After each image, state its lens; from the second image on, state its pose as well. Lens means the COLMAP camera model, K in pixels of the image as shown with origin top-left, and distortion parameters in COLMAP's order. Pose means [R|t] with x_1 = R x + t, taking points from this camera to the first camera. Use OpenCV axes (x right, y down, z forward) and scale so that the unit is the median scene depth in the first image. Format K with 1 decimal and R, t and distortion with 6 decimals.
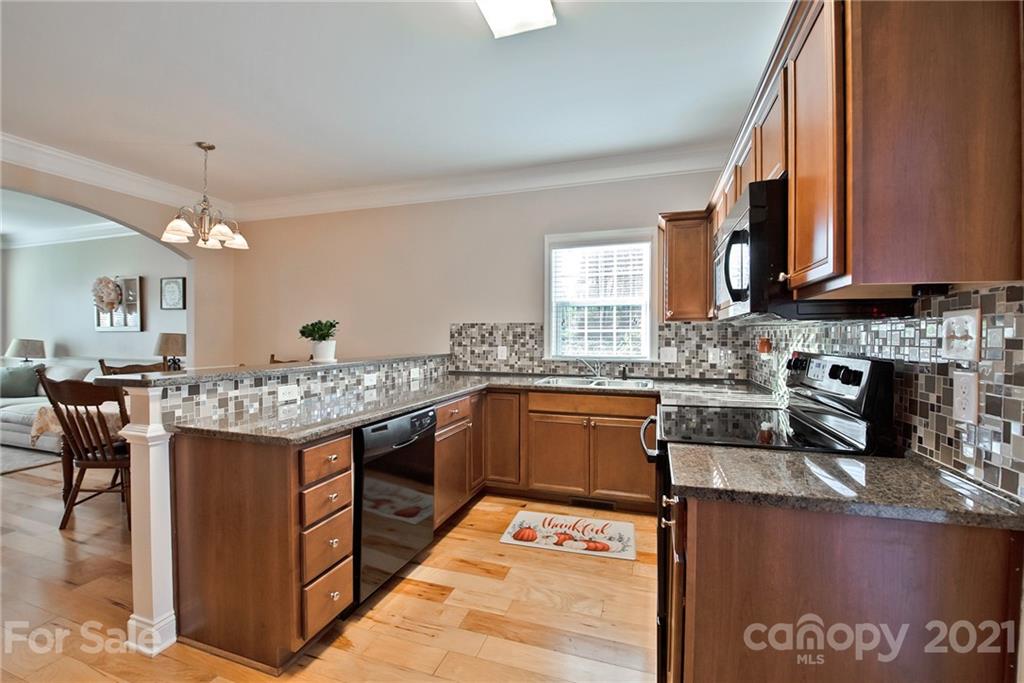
lens RADIAL K [[417.4, 0, 507.3], [0, 417.4, 340.8], [0, 0, 1]] dist [-0.019696, -0.000385]
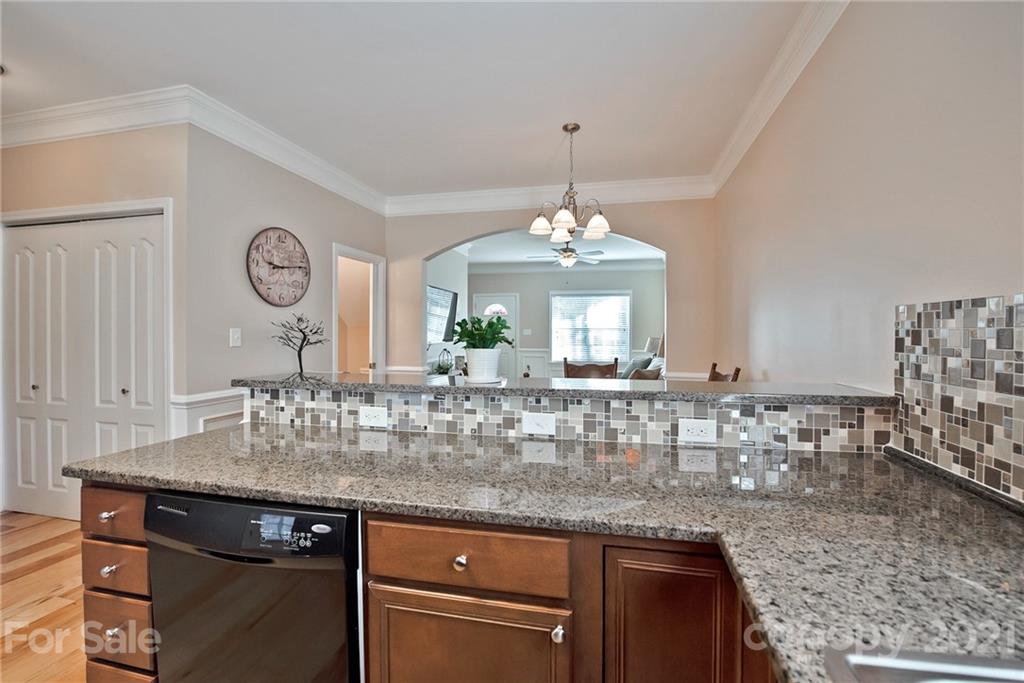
lens RADIAL K [[417.4, 0, 507.3], [0, 417.4, 340.8], [0, 0, 1]] dist [-0.019696, -0.000385]
pose [[0.139350, 0.015952, -0.990115, 0.200520], [-0.013063, 0.999813, 0.014270, -0.020541], [0.990157, 0.010945, 0.139533, 0.905100]]
